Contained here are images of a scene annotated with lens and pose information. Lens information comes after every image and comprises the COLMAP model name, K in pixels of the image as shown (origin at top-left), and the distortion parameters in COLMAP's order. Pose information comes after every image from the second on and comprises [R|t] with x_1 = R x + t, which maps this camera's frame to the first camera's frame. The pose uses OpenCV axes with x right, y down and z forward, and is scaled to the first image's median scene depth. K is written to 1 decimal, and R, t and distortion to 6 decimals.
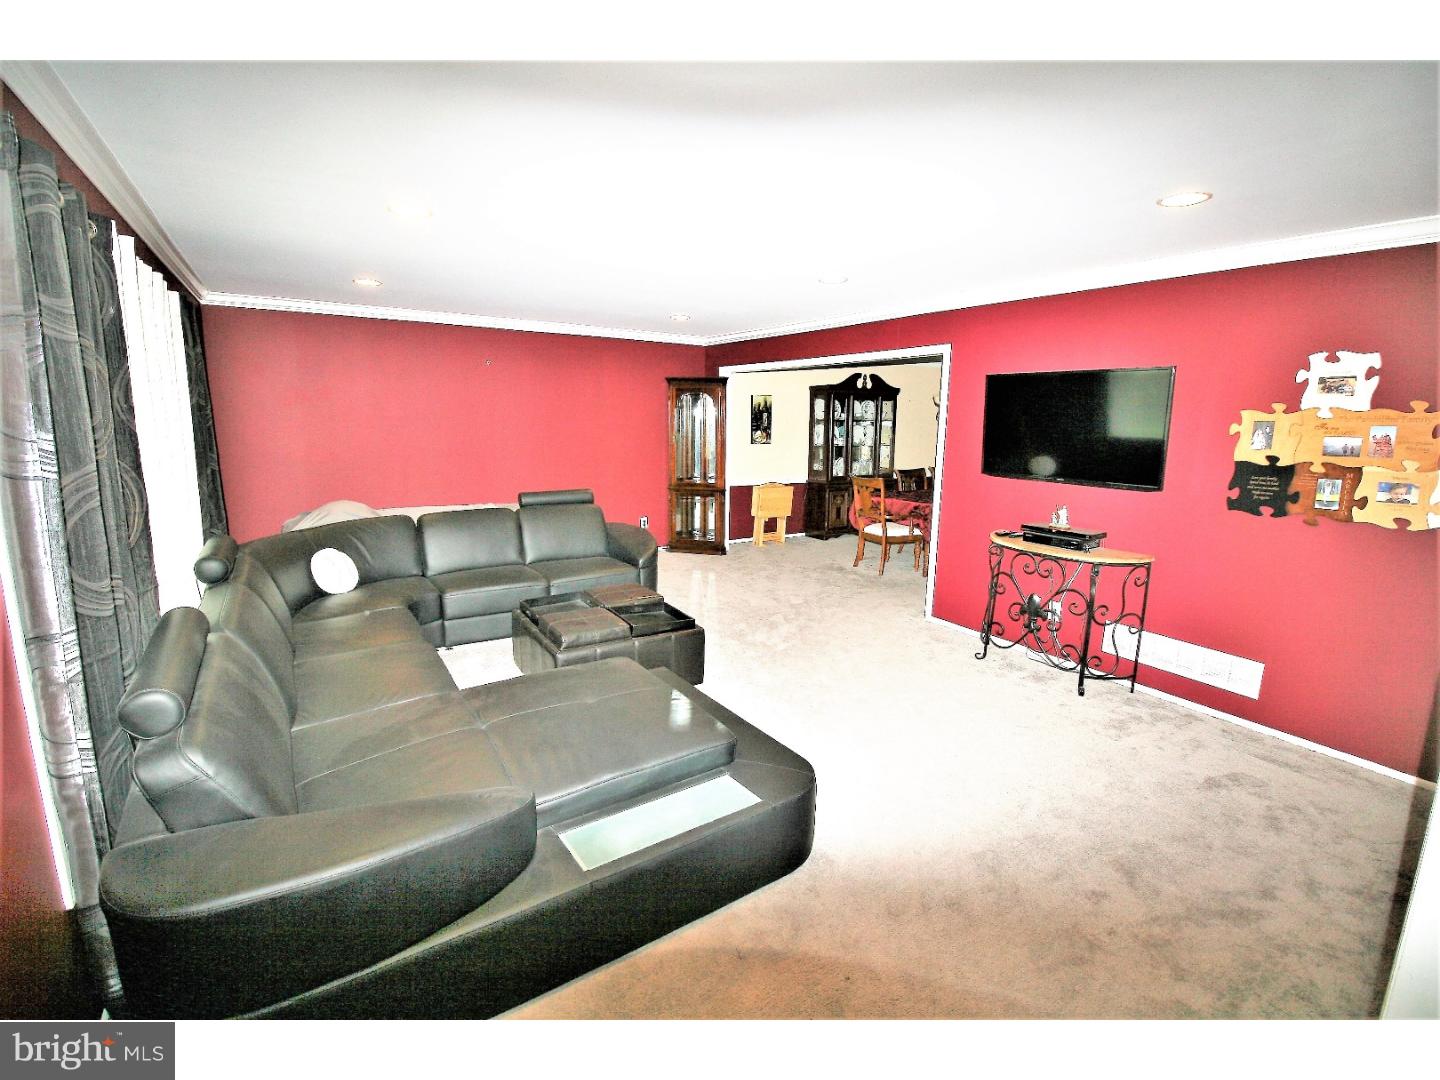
lens RADIAL K [[668.5, 0, 720.0], [0, 668.5, 540.0], [0, 0, 1]] dist [-0.004699, -0.000623]
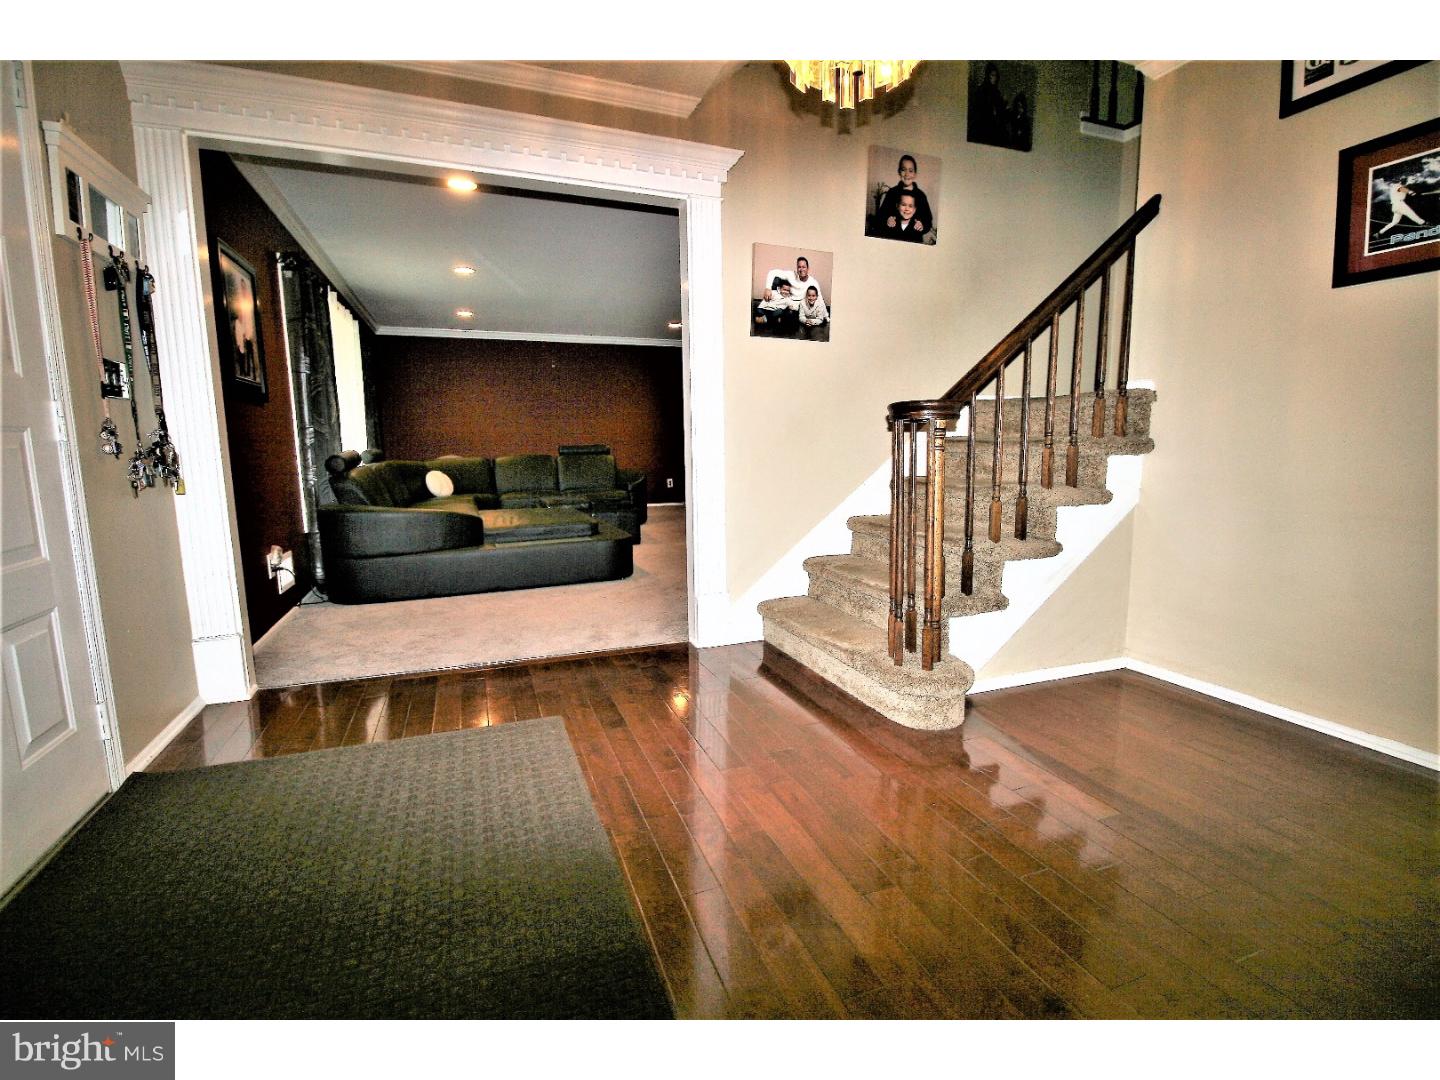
lens RADIAL K [[668.5, 0, 720.0], [0, 668.5, 540.0], [0, 0, 1]] dist [-0.004699, -0.000623]
pose [[0.980942, 0.007998, -0.194134, 0.364179], [-0.014520, 0.999376, -0.032192, 0.191454], [0.193756, 0.034397, 0.980447, -0.405534]]
